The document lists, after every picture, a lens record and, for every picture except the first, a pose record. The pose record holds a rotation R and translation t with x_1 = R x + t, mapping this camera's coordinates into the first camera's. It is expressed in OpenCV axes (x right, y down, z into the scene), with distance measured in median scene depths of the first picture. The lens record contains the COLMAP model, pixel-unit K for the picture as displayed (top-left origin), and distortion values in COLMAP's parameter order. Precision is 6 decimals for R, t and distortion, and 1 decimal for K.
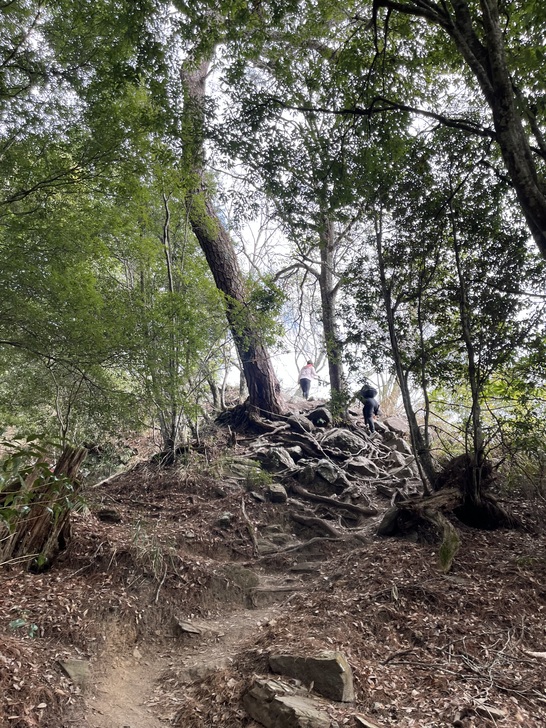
lens RADIAL K [[547.0, 0, 276.6], [0, 547.0, 374.1], [0, 0, 1]] dist [0.124470, -0.175653]
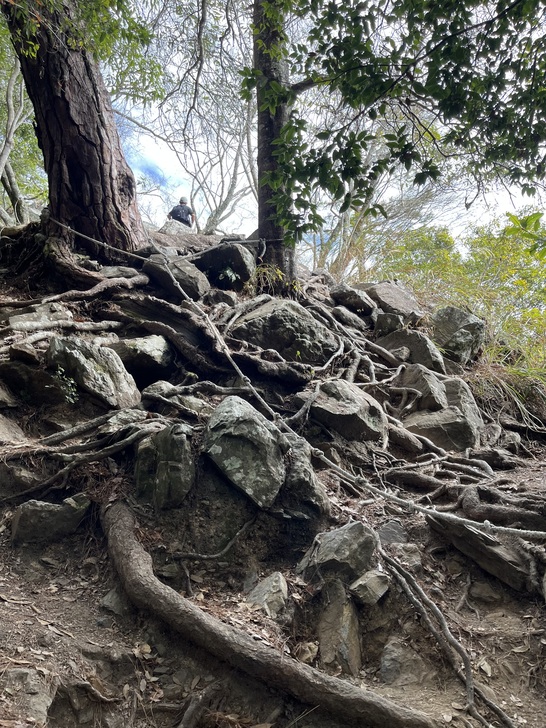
lens RADIAL K [[564.9, 0, 279.3], [0, 564.9, 375.7], [0, 0, 1]] dist [0.051923, -0.053621]
pose [[0.979935, 0.056848, 0.191038, 0.046301], [-0.096629, 0.973793, 0.205889, 0.074841], [-0.174327, -0.220218, 0.959747, 0.636394]]
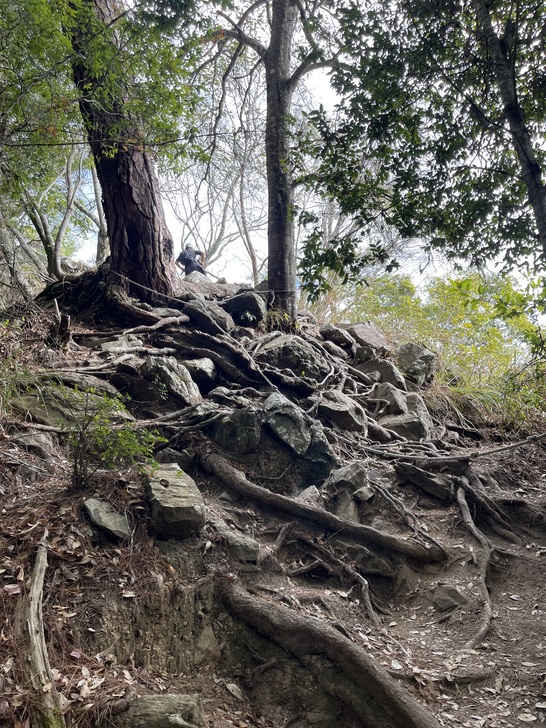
lens RADIAL K [[562.0, 0, 290.1], [0, 562.0, 361.0], [0, 0, 1]] dist [0.056626, -0.003335]
pose [[0.962177, 0.089813, 0.257195, -0.017935], [-0.121706, 0.986355, 0.110869, 0.068684], [-0.243728, -0.137978, 0.959978, 0.499645]]
